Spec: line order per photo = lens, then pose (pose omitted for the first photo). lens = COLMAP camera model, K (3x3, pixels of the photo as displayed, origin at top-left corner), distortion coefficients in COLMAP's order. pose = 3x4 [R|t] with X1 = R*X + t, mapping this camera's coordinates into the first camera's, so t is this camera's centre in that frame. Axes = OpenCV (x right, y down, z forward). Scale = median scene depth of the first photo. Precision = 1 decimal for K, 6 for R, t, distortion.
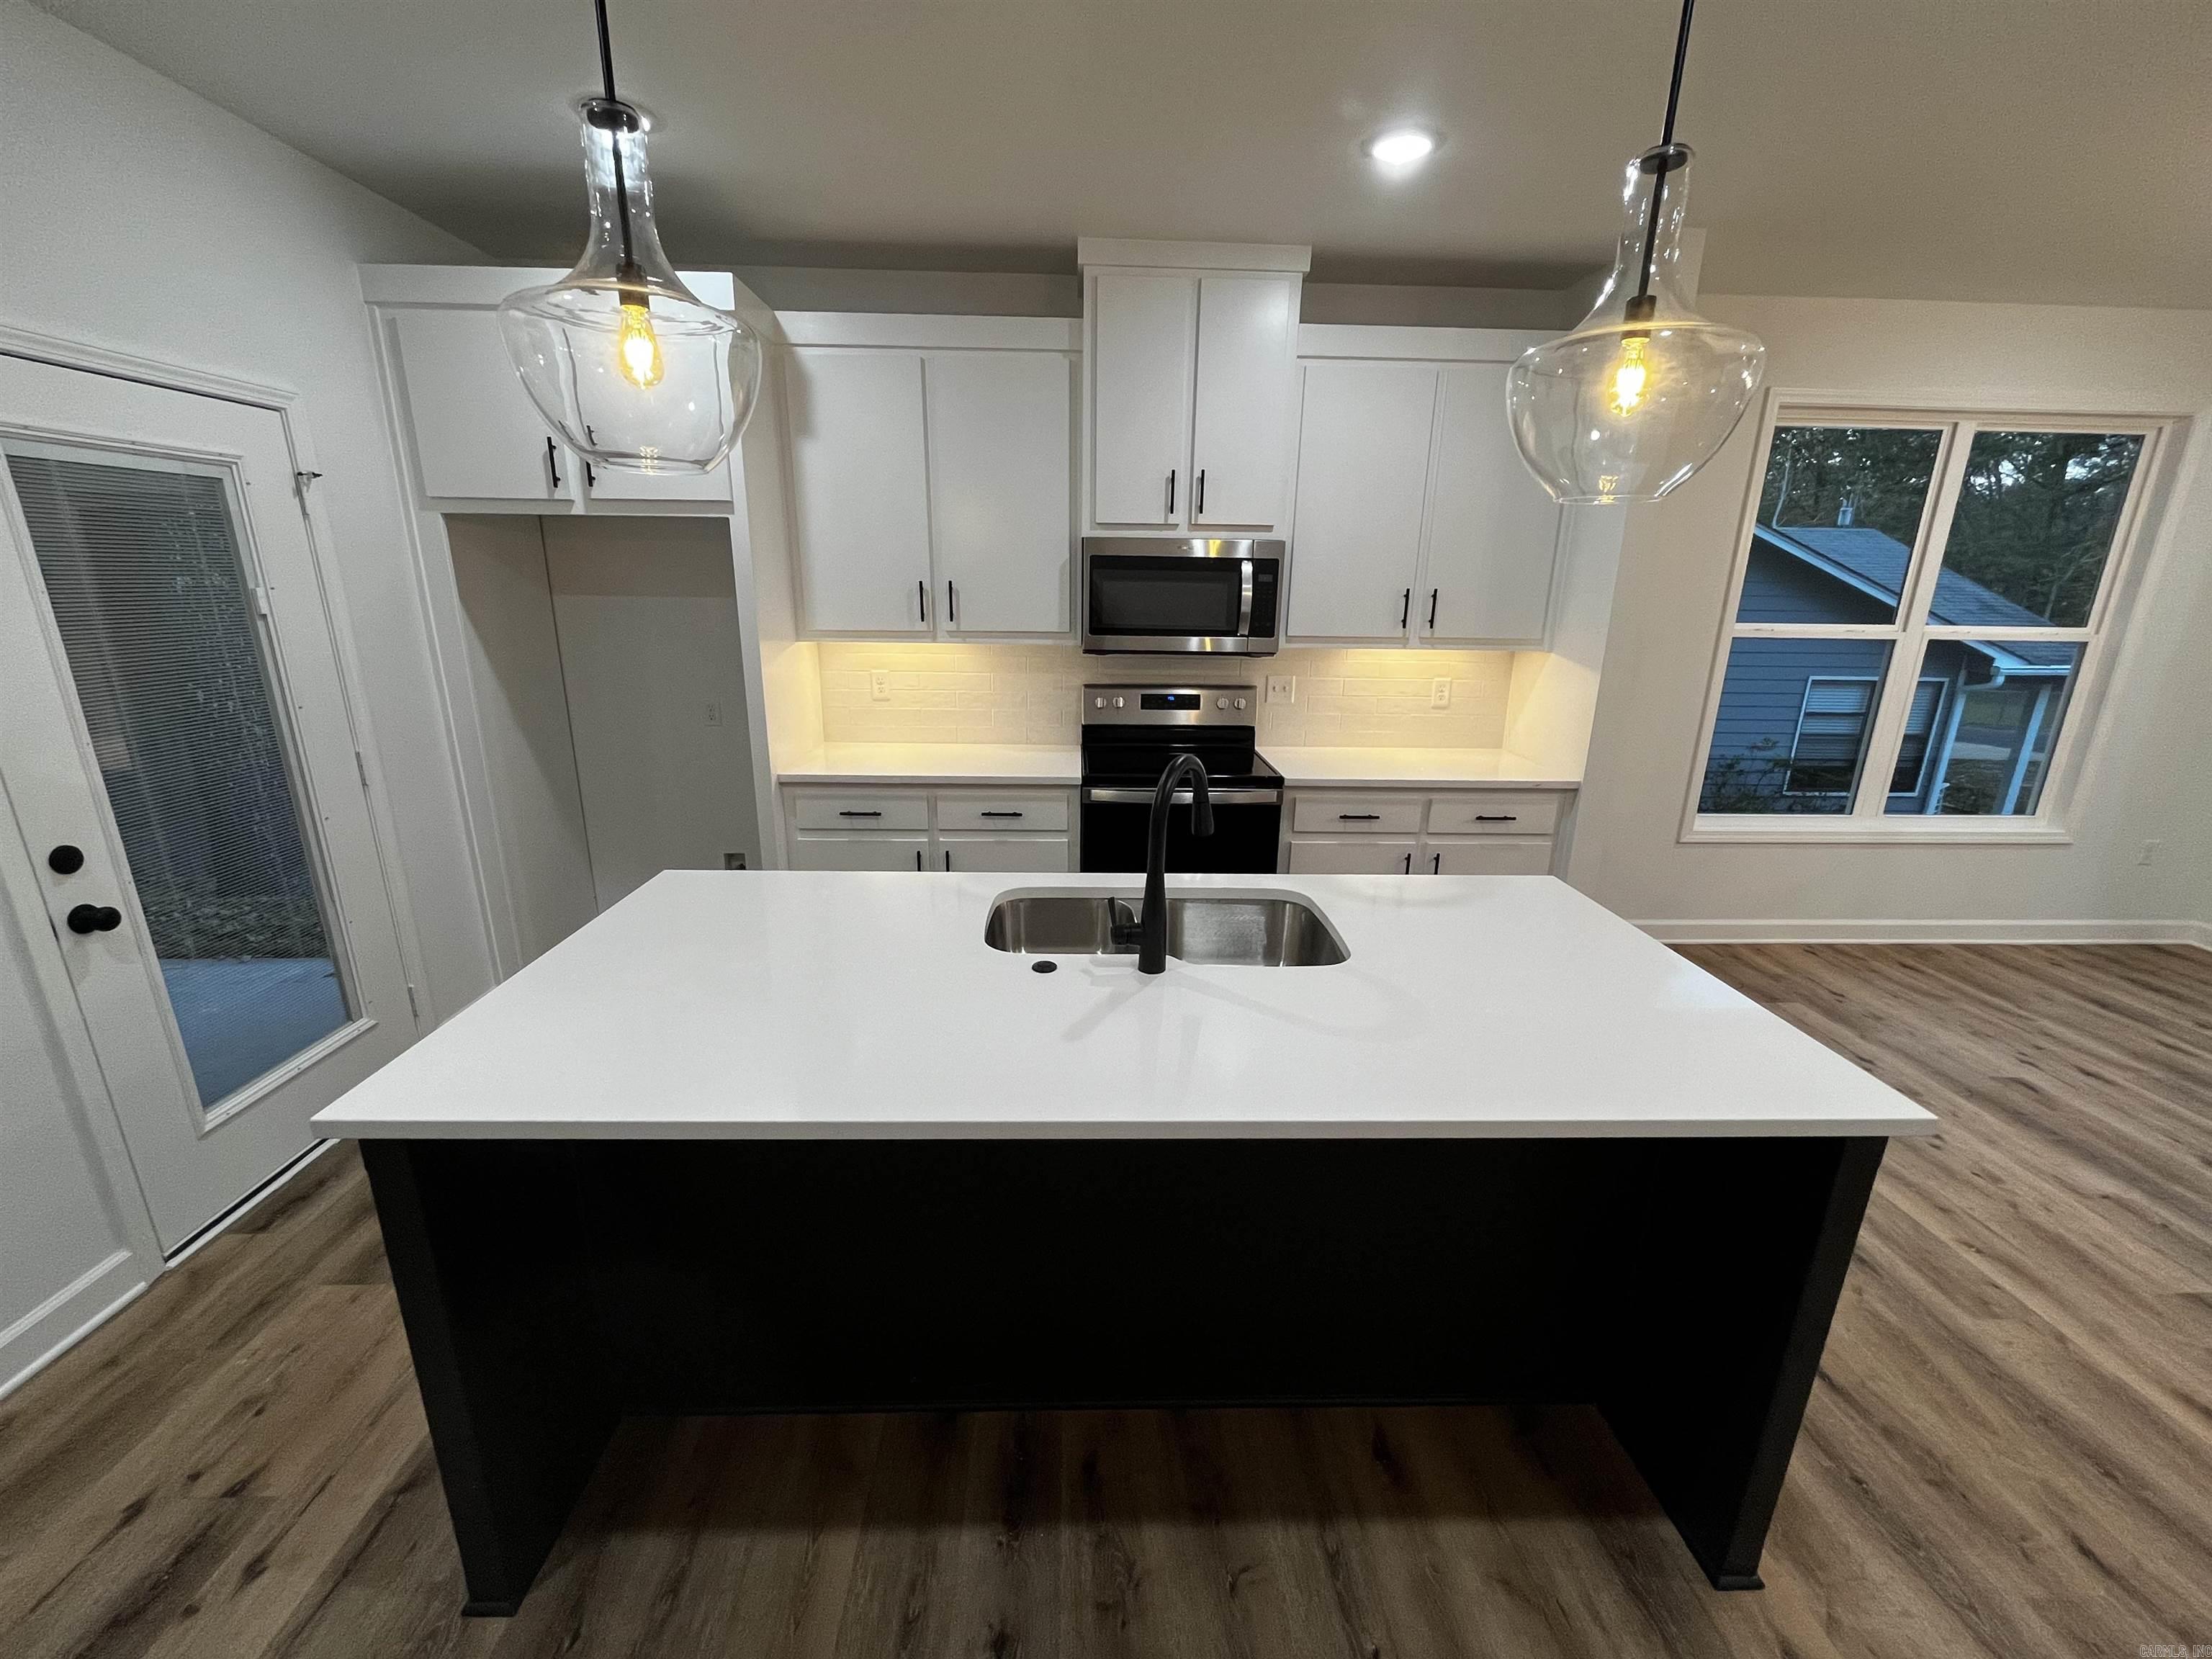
lens RADIAL K [[892.4, 0, 1106.6], [0, 892.4, 836.4], [0, 0, 1]] dist [-0.003183, 0.000244]
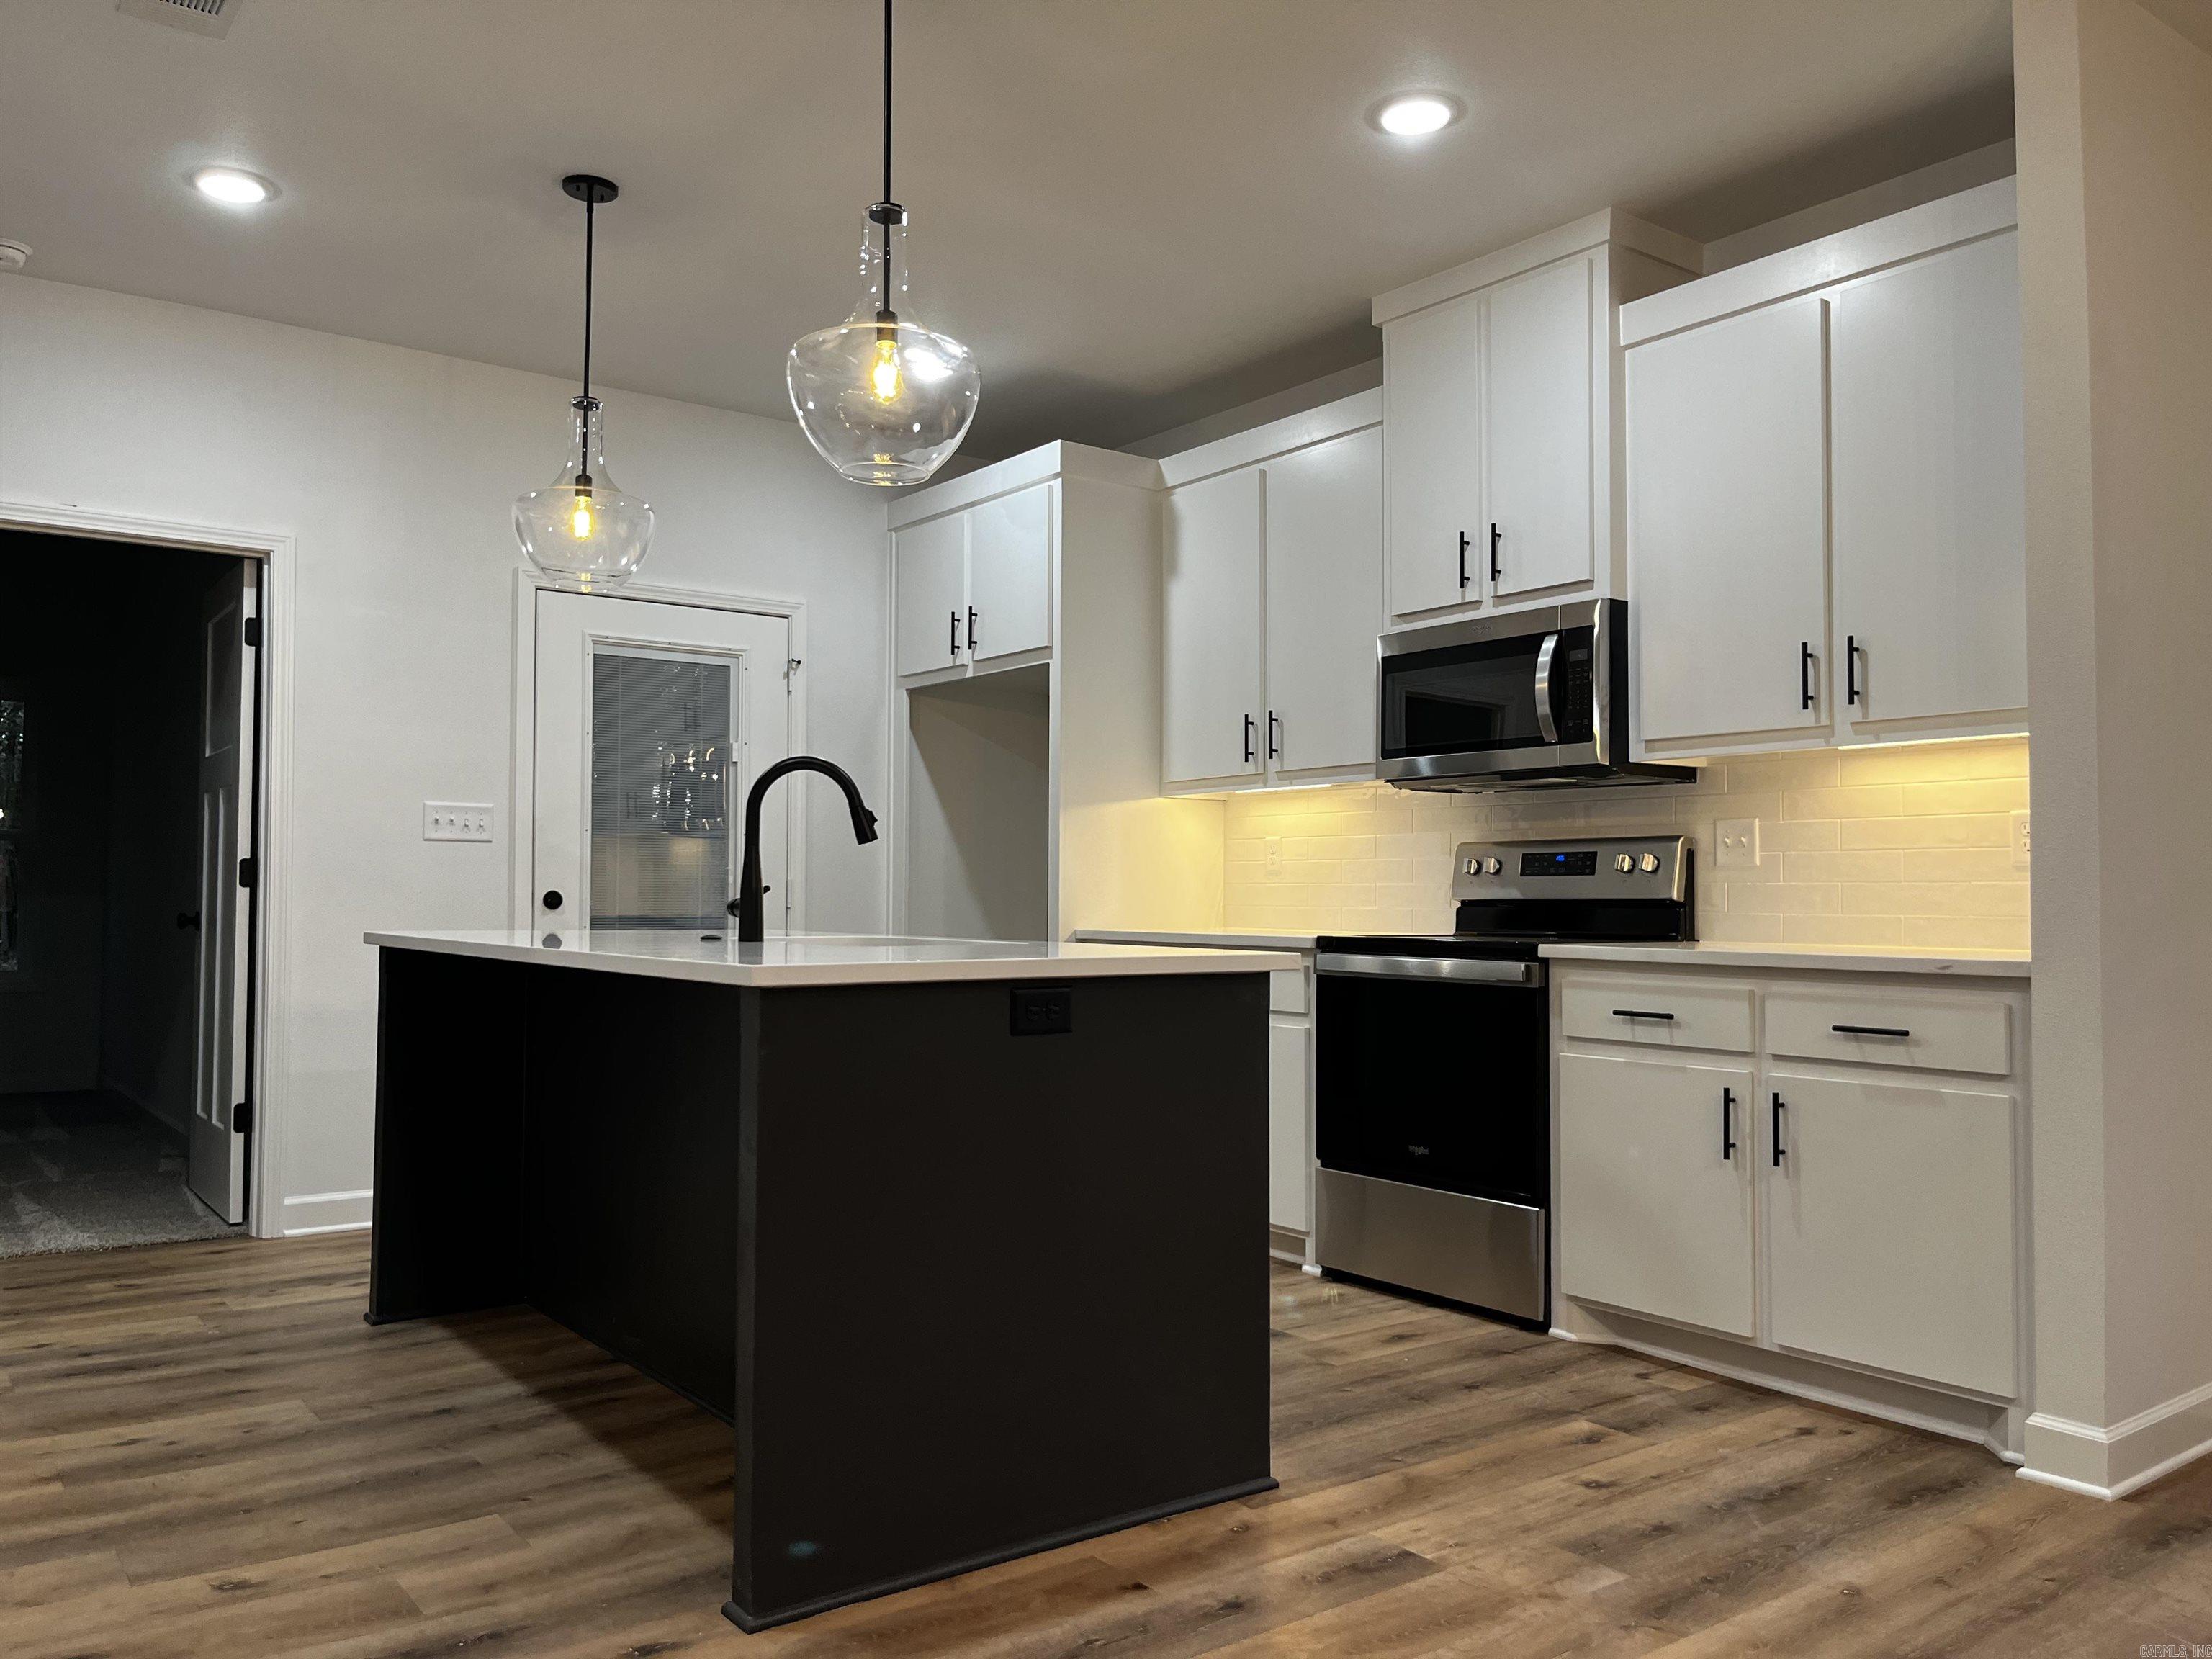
lens RADIAL K [[1686.8, 0, 1105.5], [0, 1686.8, 840.7], [0, 0, 1]] dist [0.047244, -0.070350]
pose [[0.572836, -0.039986, -0.818694, 1.059807], [-0.224052, 0.953132, -0.203320, 0.186014], [0.788454, 0.299899, 0.537030, 0.093937]]
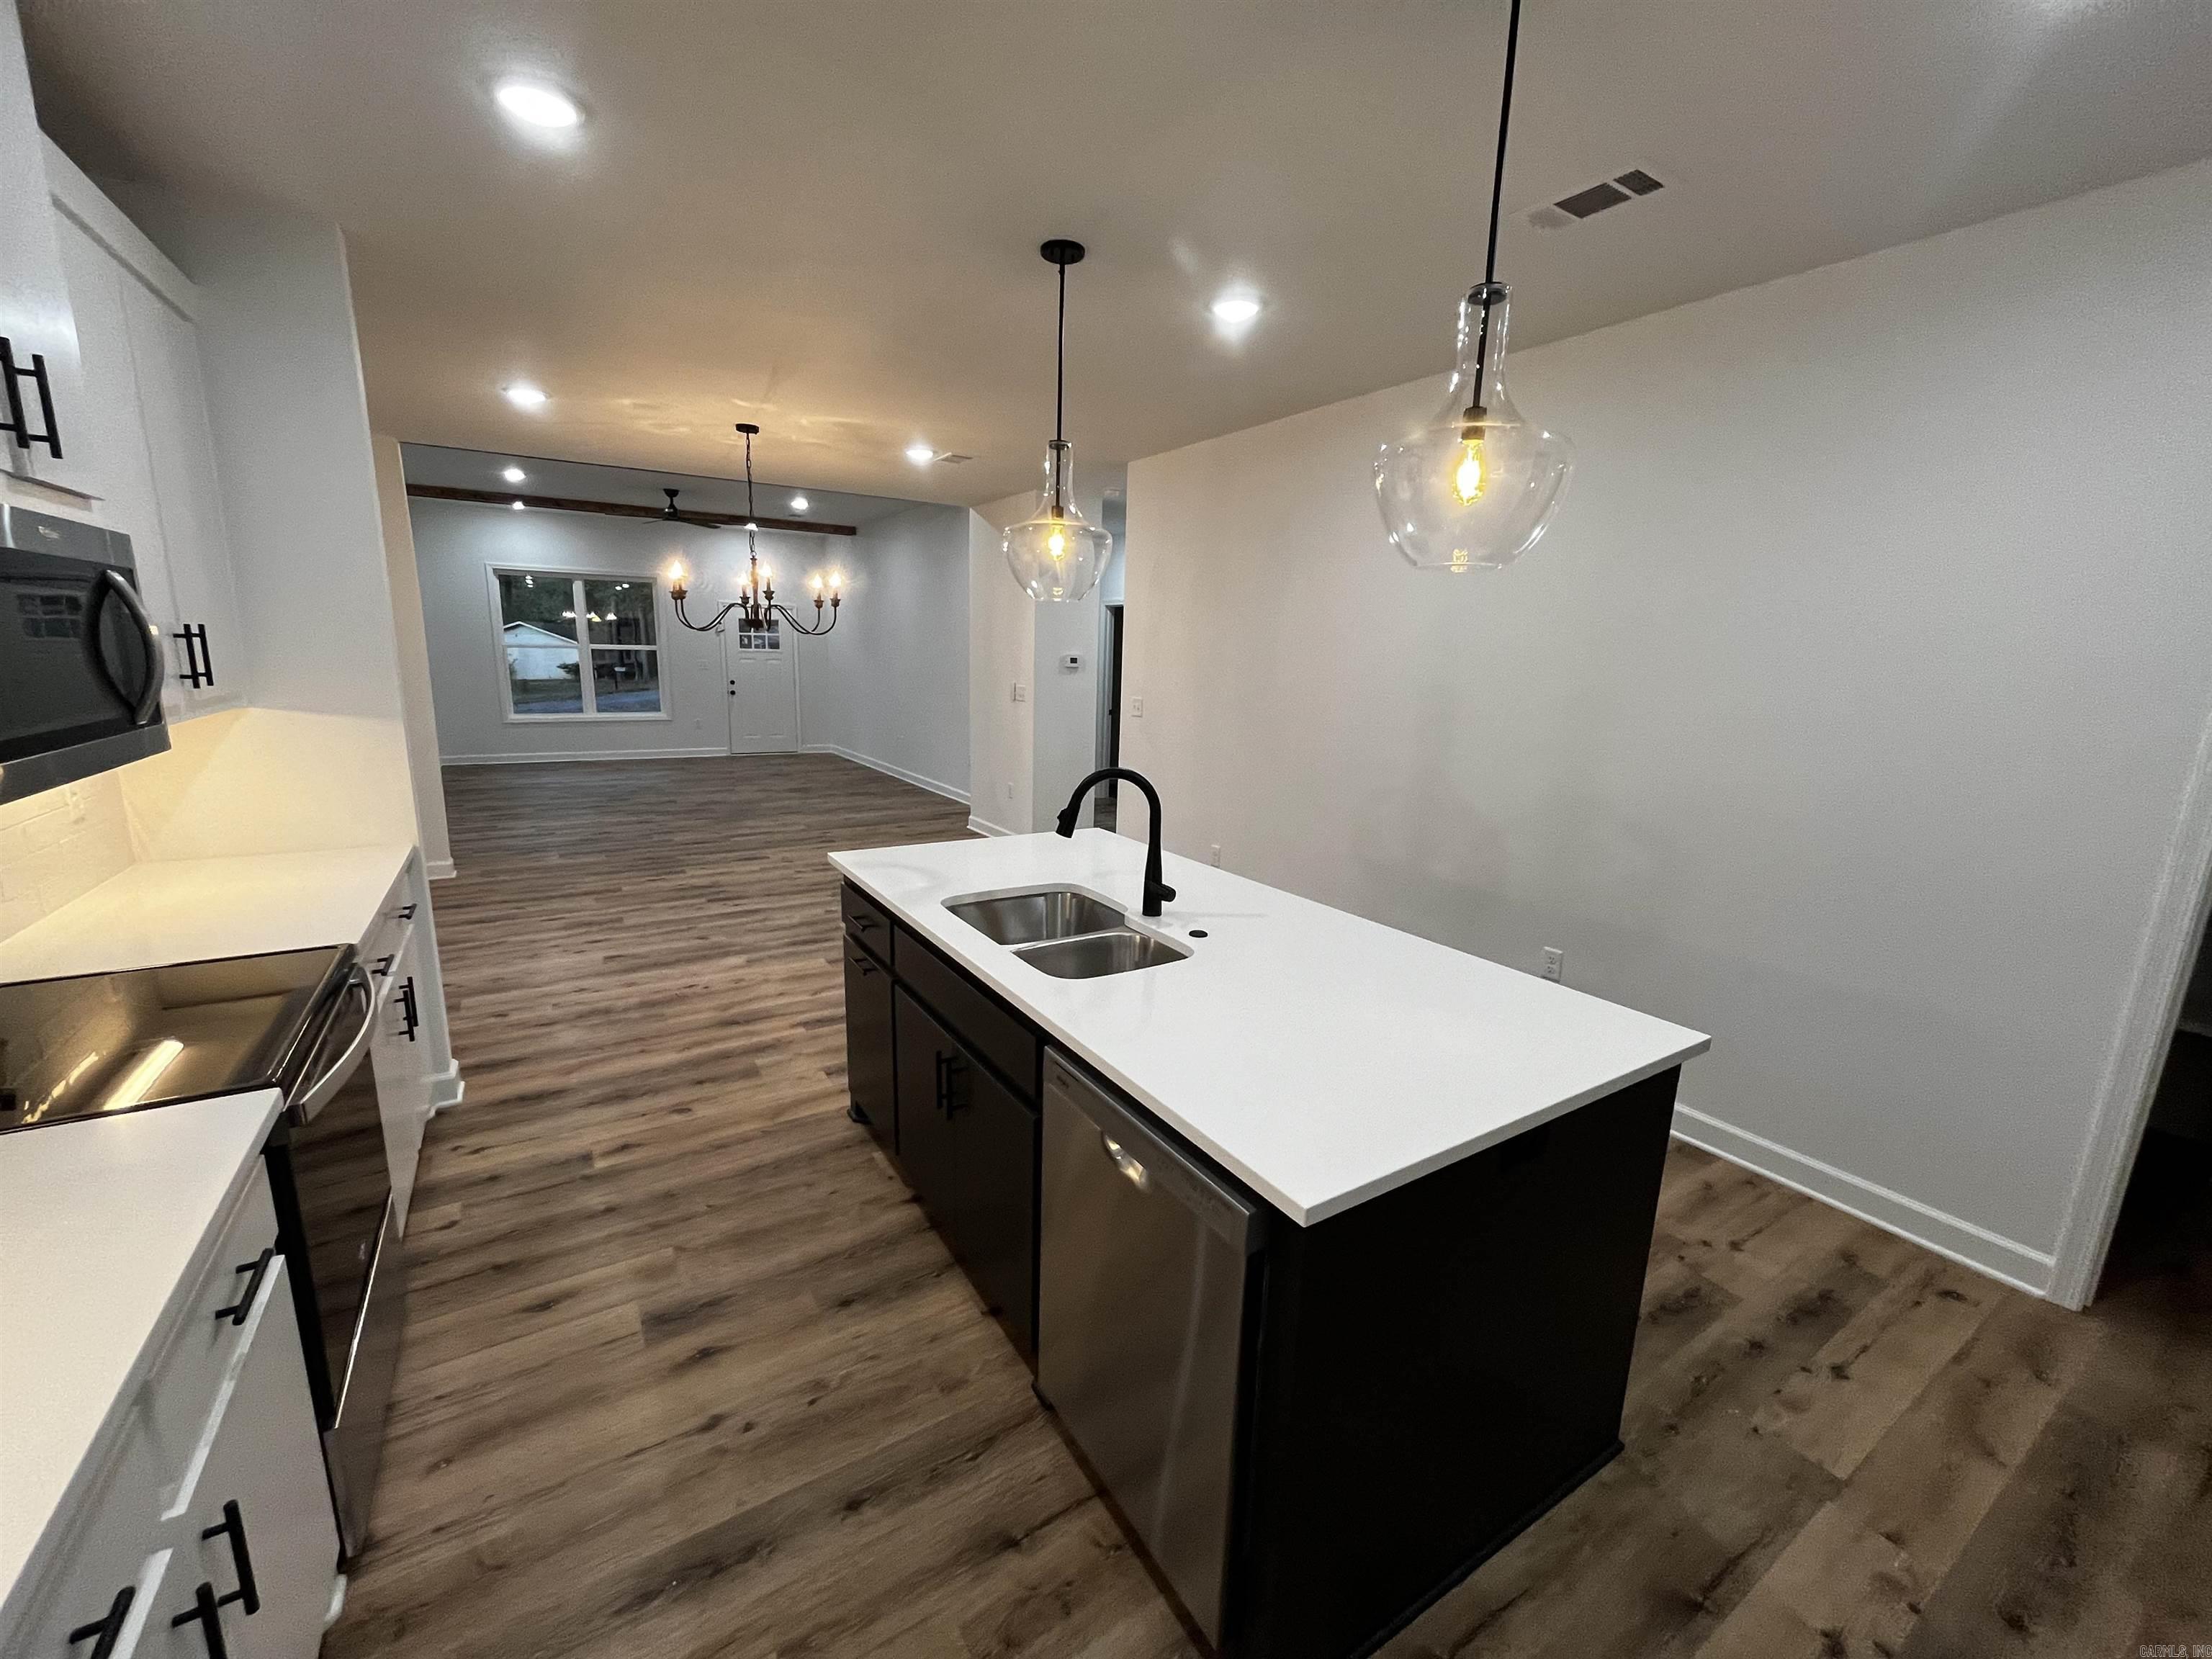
lens RADIAL K [[892.4, 0, 1101.2], [0, 892.4, 837.4], [0, 0, 1]] dist [-0.003183, 0.000244]
pose [[-0.503542, -0.208017, 0.838555, -0.561207], [0.203796, 0.914597, 0.349257, -0.248516], [-0.839591, 0.346760, -0.418145, 0.844482]]
